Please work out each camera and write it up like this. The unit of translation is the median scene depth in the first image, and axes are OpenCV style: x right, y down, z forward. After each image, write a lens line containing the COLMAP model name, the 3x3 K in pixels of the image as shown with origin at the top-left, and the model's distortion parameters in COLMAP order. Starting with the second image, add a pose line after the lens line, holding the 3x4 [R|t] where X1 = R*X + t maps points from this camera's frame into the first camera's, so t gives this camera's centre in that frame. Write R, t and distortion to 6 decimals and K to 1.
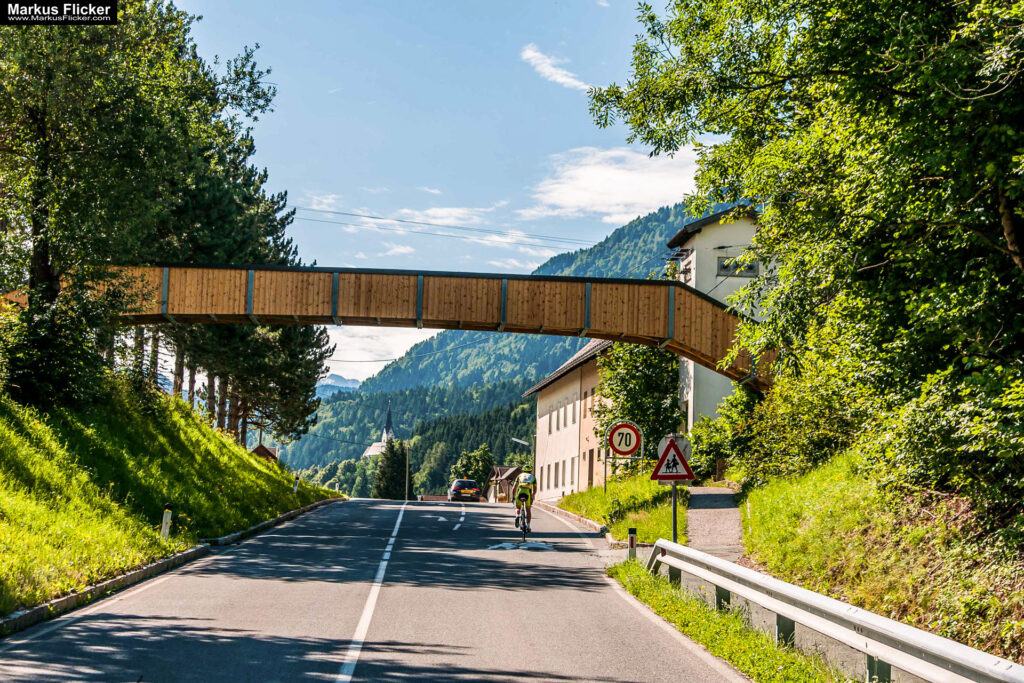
lens RADIAL K [[1765.9, 0, 512.1], [0, 1765.9, 341.2], [0, 0, 1]] dist [-0.000708, 0.000000]
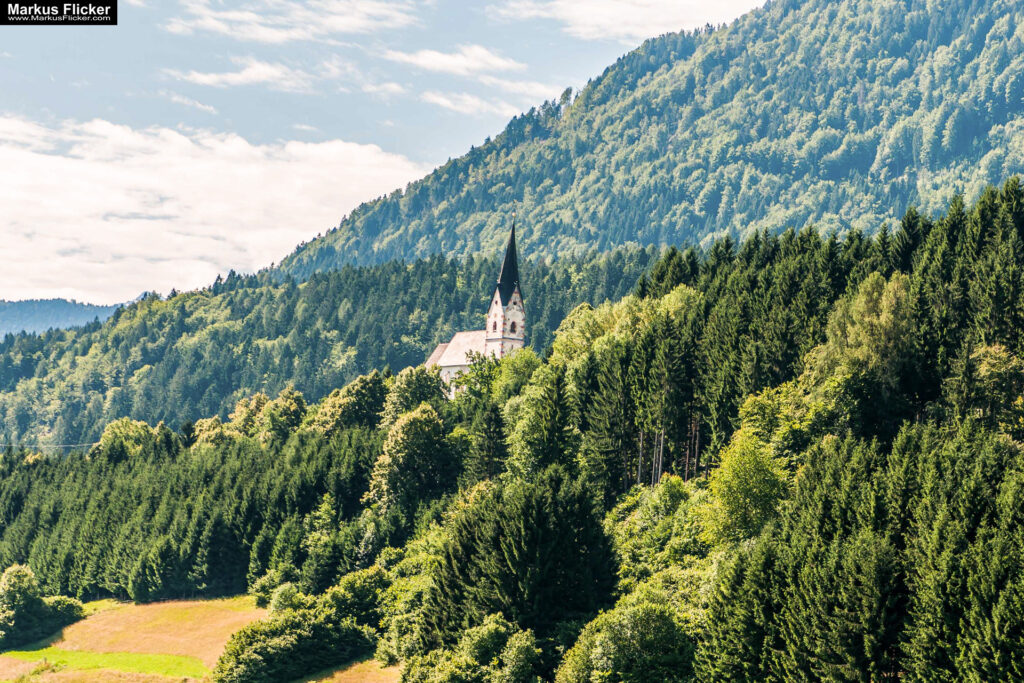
lens RADIAL K [[3245.4, 0, 512.0], [0, 3245.4, 341.7], [0, 0, 1]] dist [-0.202753, 0.000000]
pose [[0.998993, 0.043902, 0.009291, -0.024791], [-0.044167, 0.998555, 0.030599, 0.013178], [-0.007935, -0.030978, 0.999489, 0.120457]]
